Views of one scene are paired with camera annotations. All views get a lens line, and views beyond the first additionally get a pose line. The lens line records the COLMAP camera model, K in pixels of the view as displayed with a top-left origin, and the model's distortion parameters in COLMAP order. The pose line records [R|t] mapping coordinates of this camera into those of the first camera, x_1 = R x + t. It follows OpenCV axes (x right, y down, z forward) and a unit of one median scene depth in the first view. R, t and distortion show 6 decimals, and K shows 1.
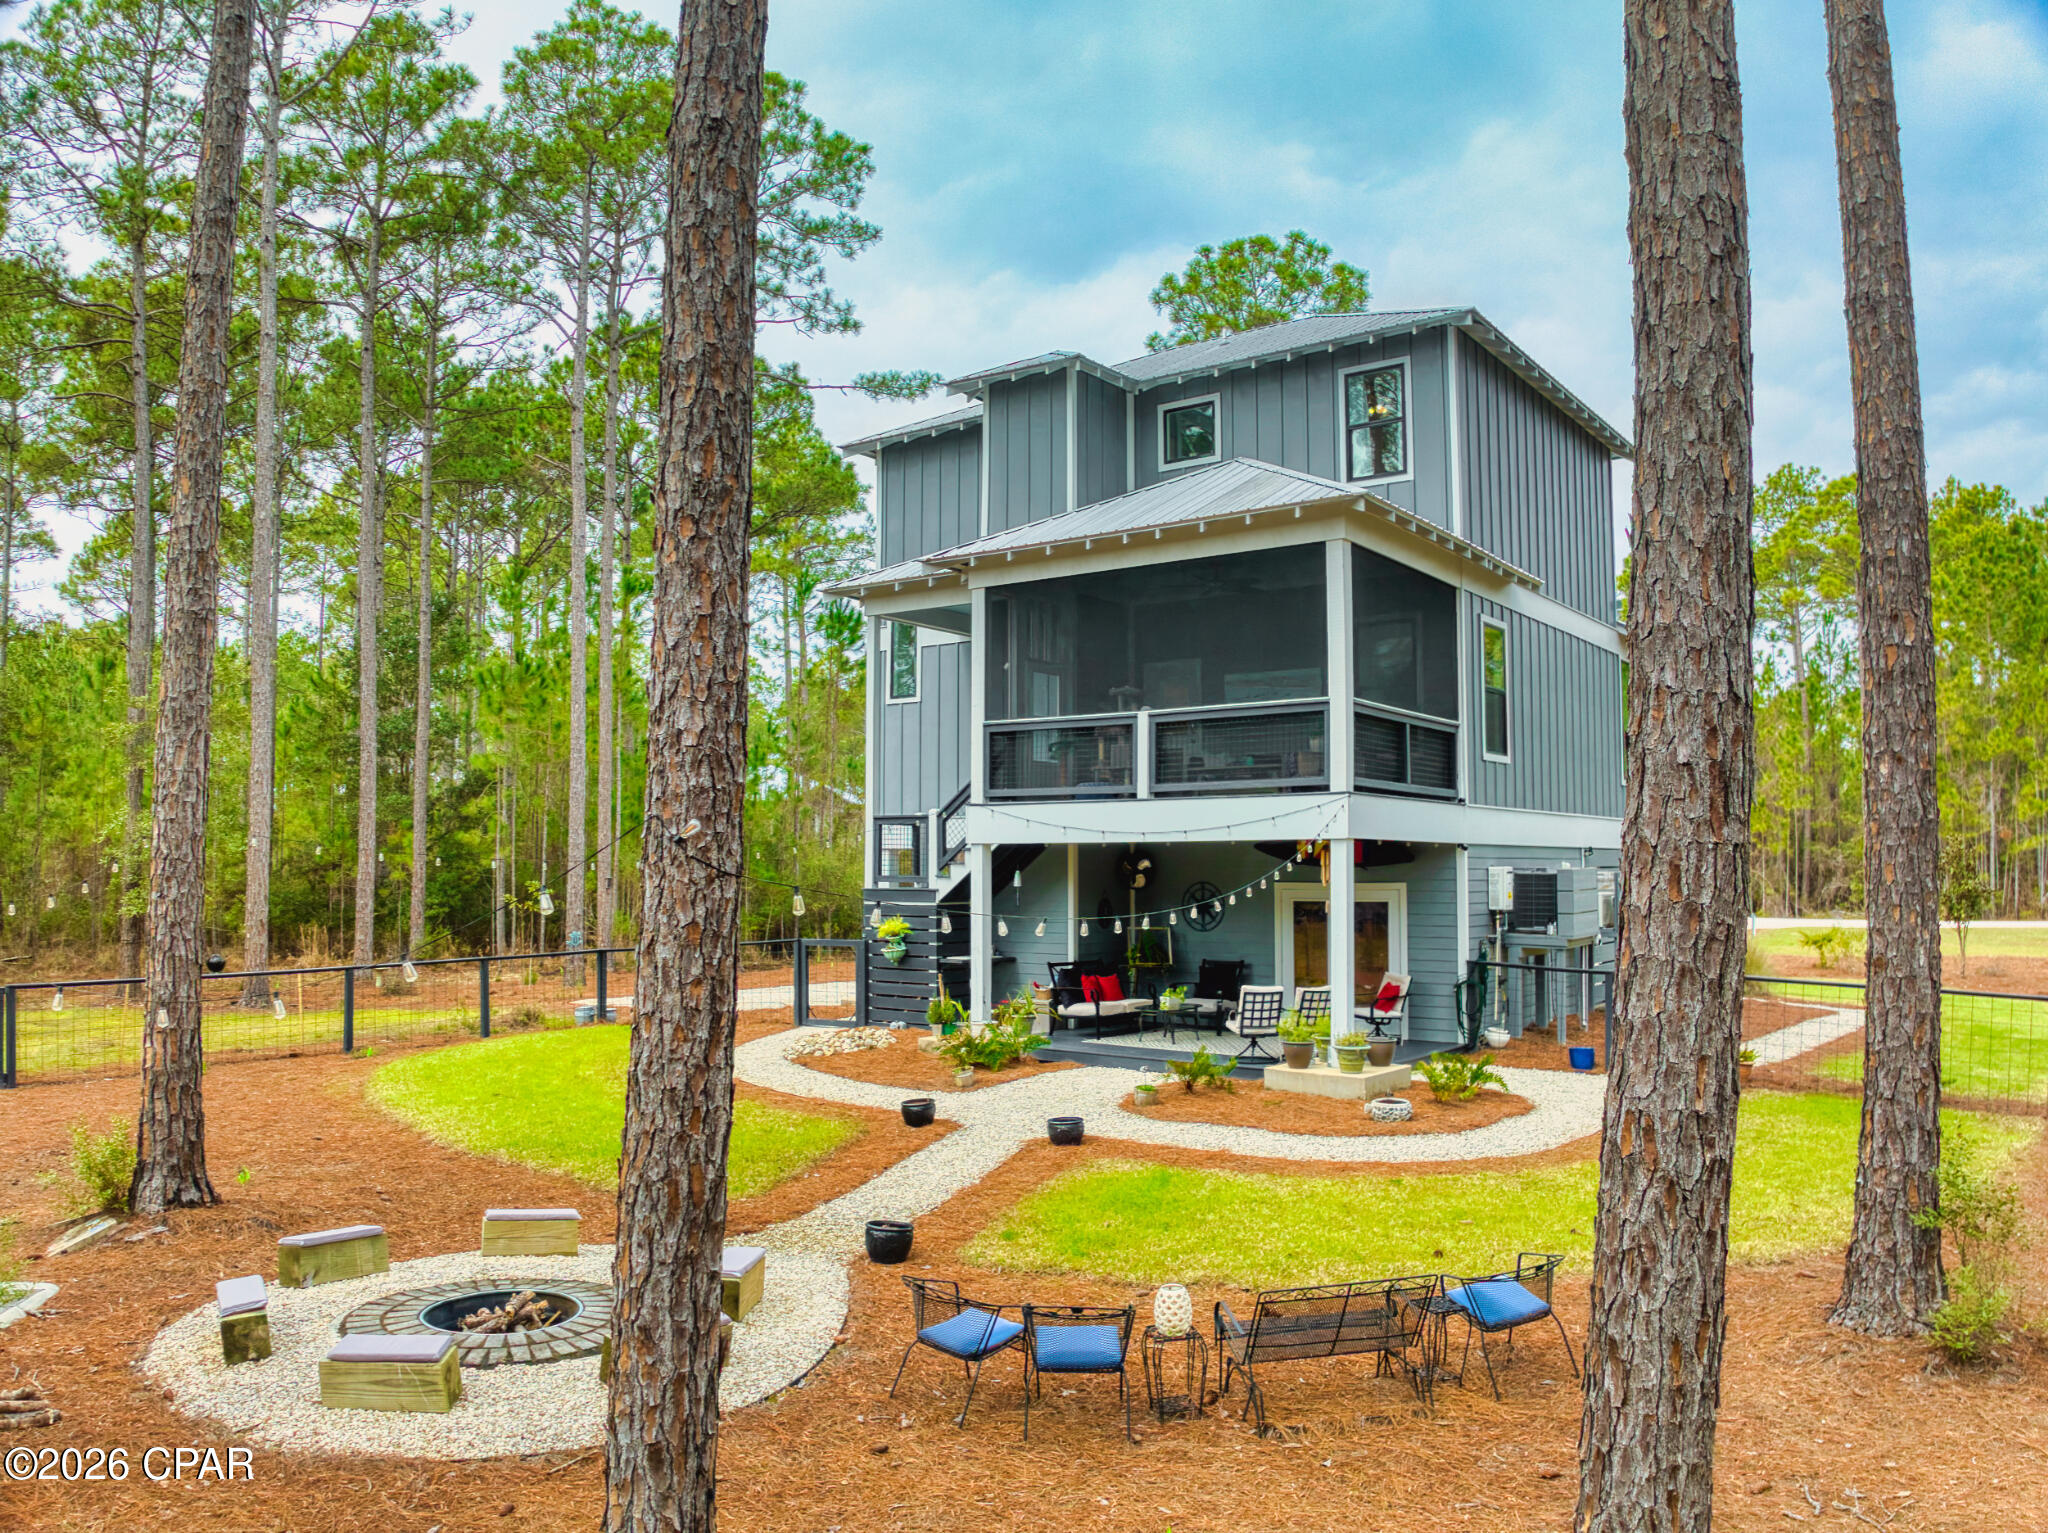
lens RADIAL K [[1507.3, 0, 1019.1], [0, 1507.3, 795.9], [0, 0, 1]] dist [-0.107857, -0.009497]
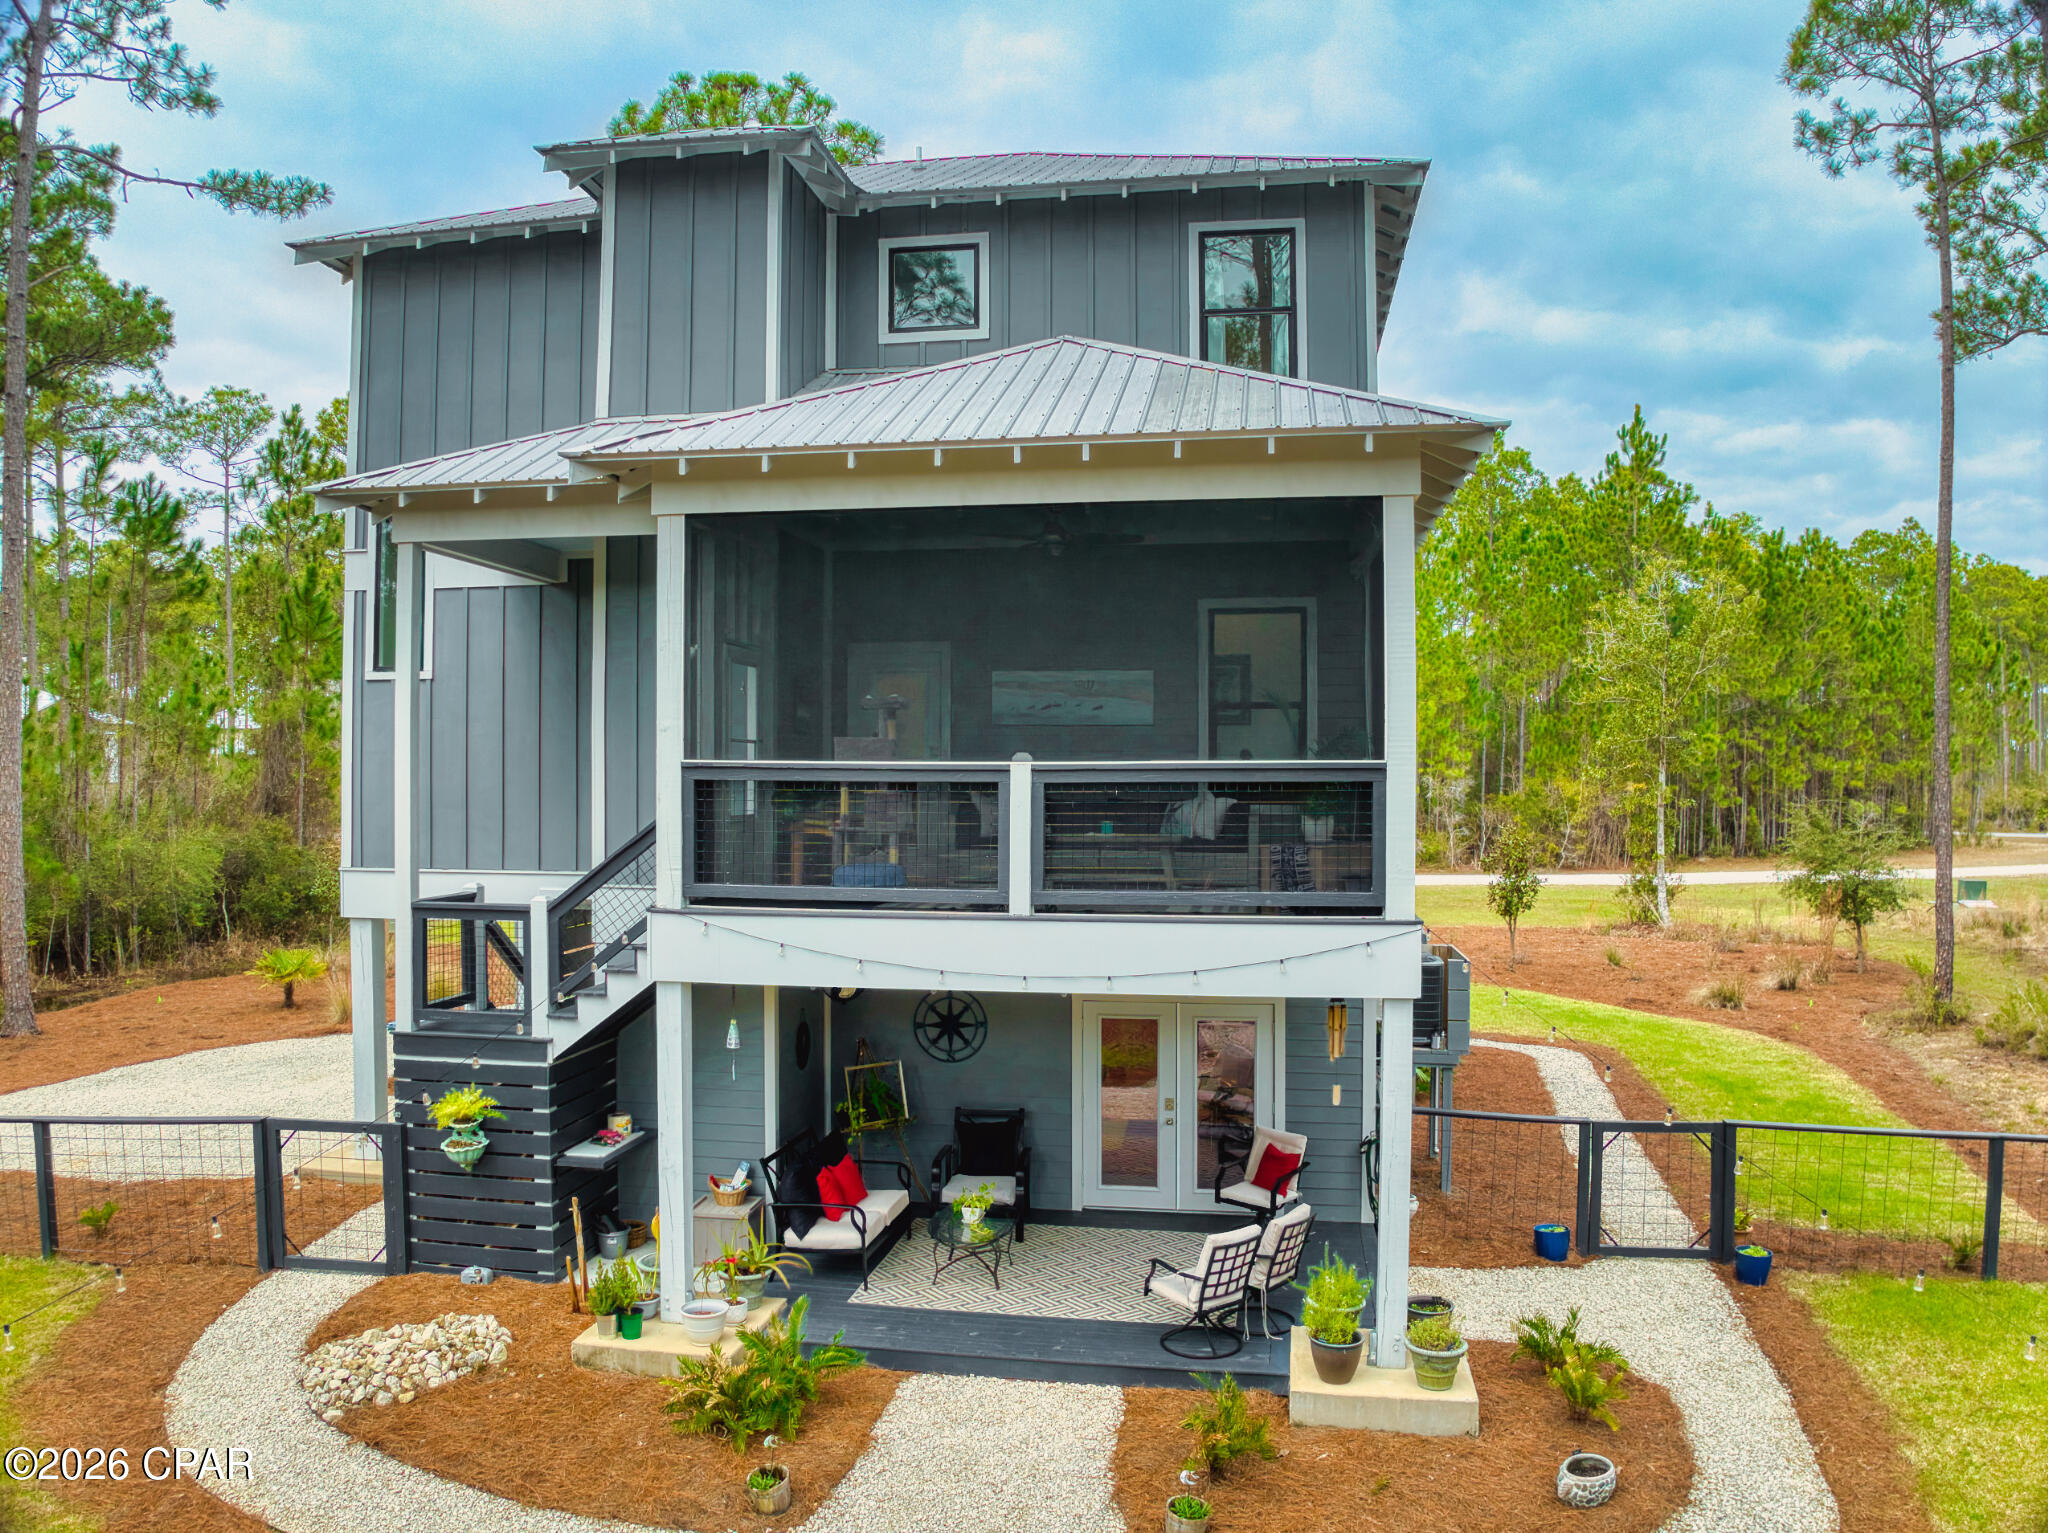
lens RADIAL K [[1507.3, 0, 1010.6], [0, 1507.3, 753.4], [0, 0, 1]] dist [-0.107857, -0.009497]
pose [[0.889805, 0.004593, 0.456317, -0.164489], [-0.020172, 0.999368, 0.029275, -0.068947], [-0.455894, -0.035254, 0.889335, 0.449508]]
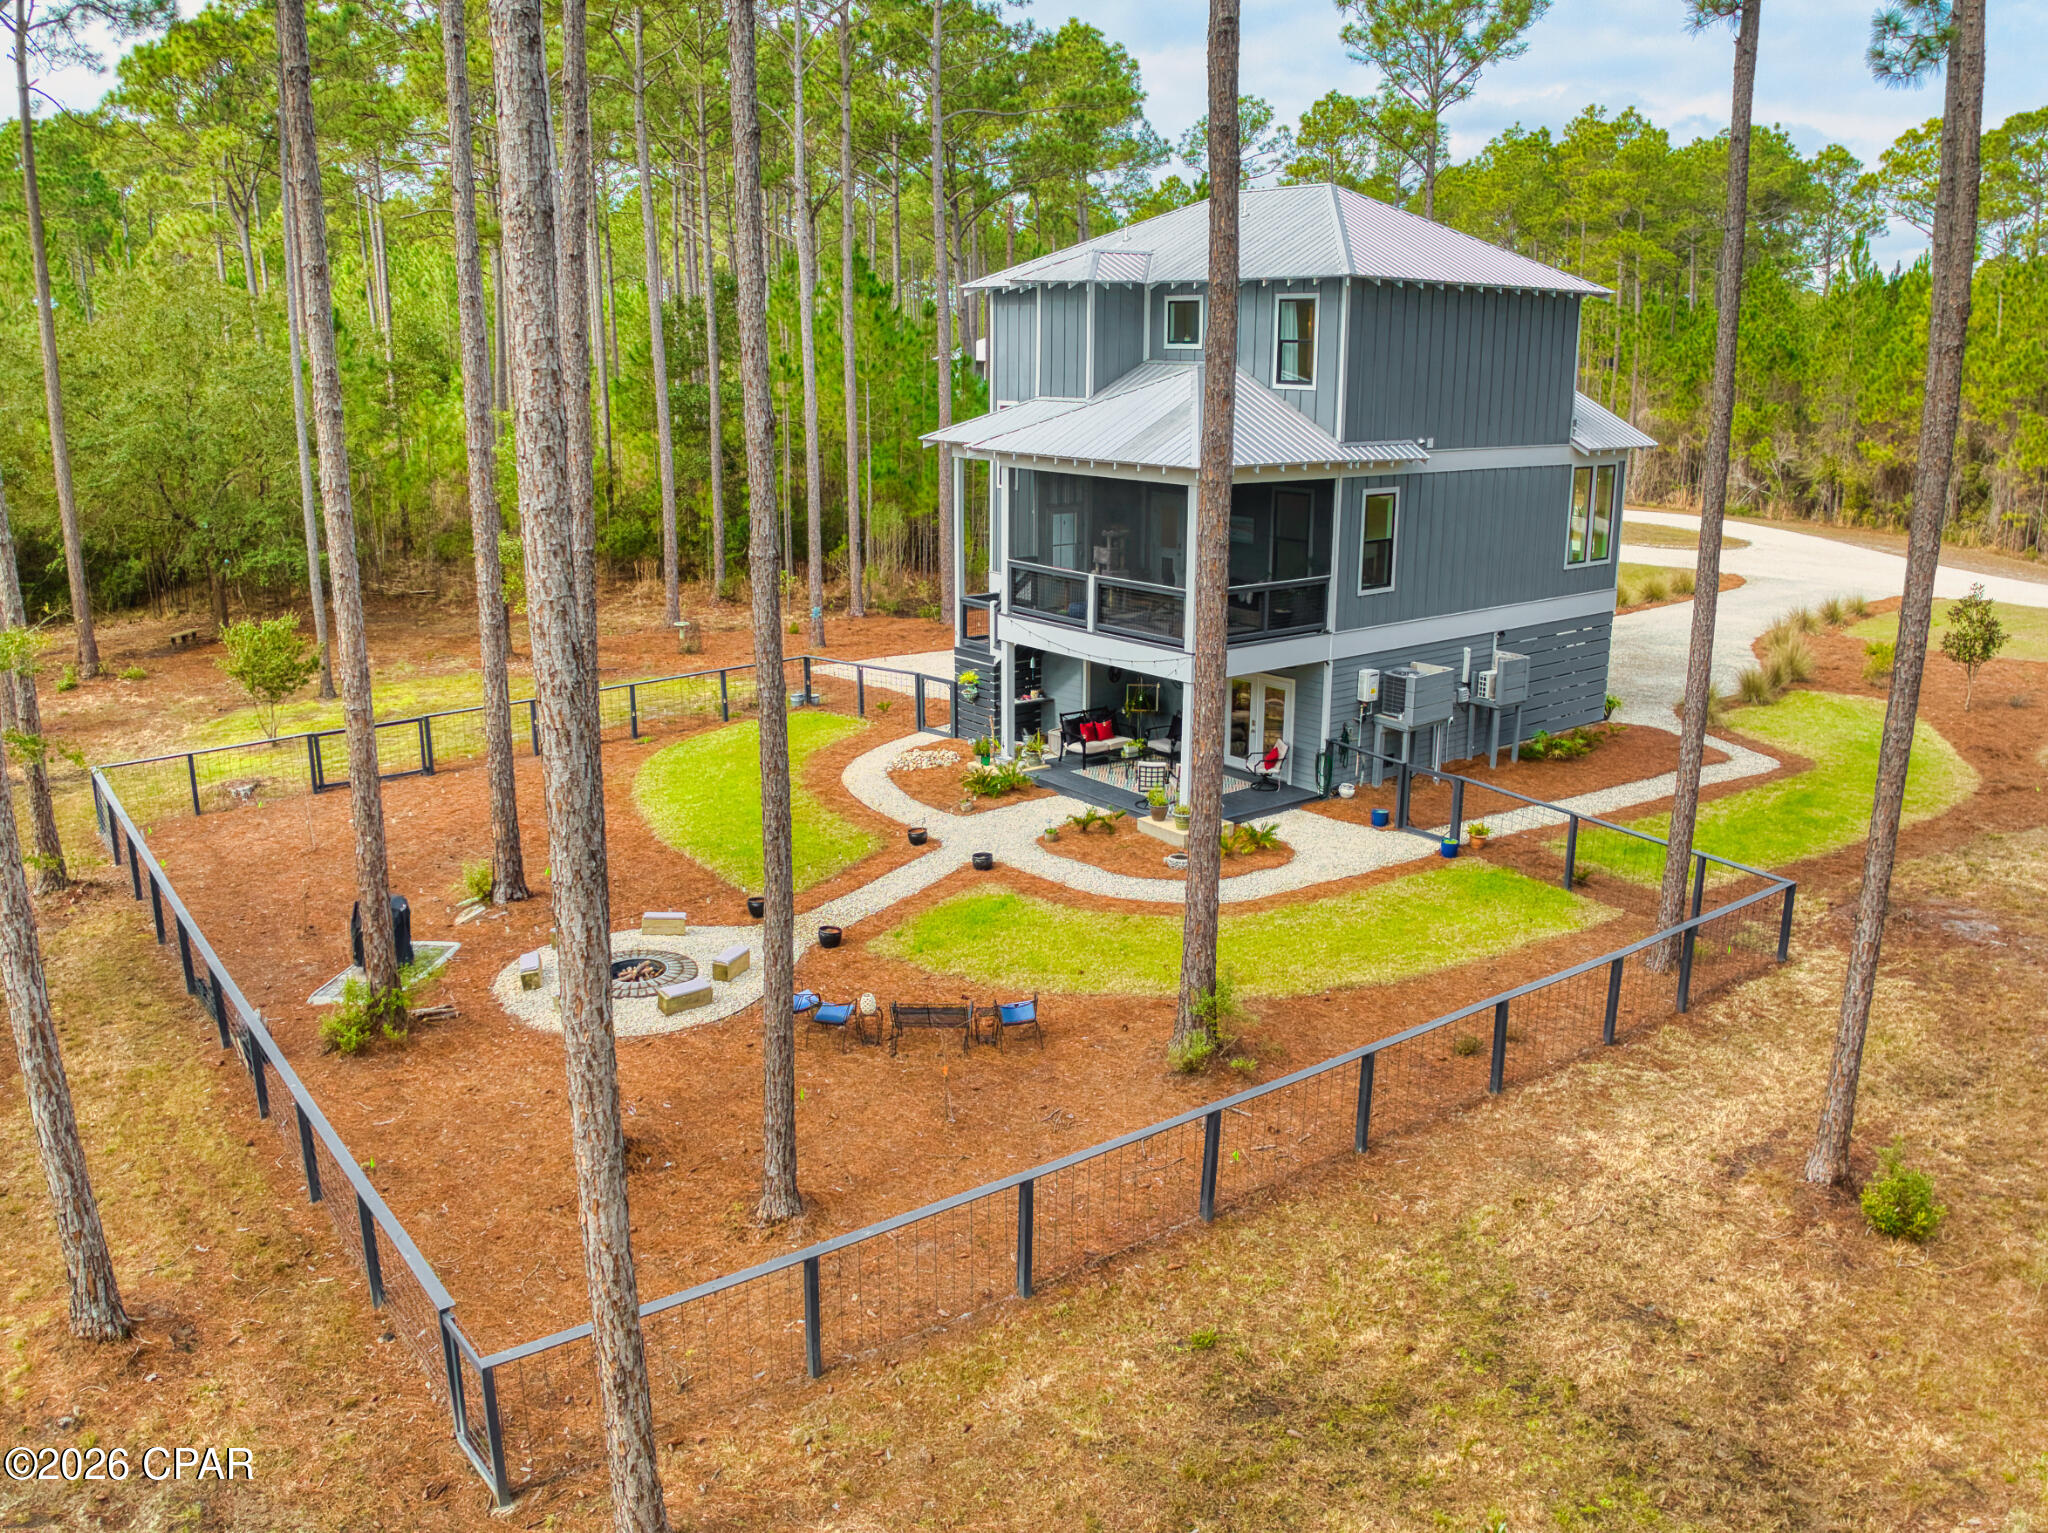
lens RADIAL K [[1595.7, 0, 1023.3], [0, 1595.7, 763.2], [0, 0, 1]] dist [-0.108338, -0.010319]
pose [[0.968876, 0.064865, -0.238895, 0.371452], [0.009358, 0.954771, 0.297194, -0.317453], [0.247368, -0.290180, 0.924448, -0.491684]]
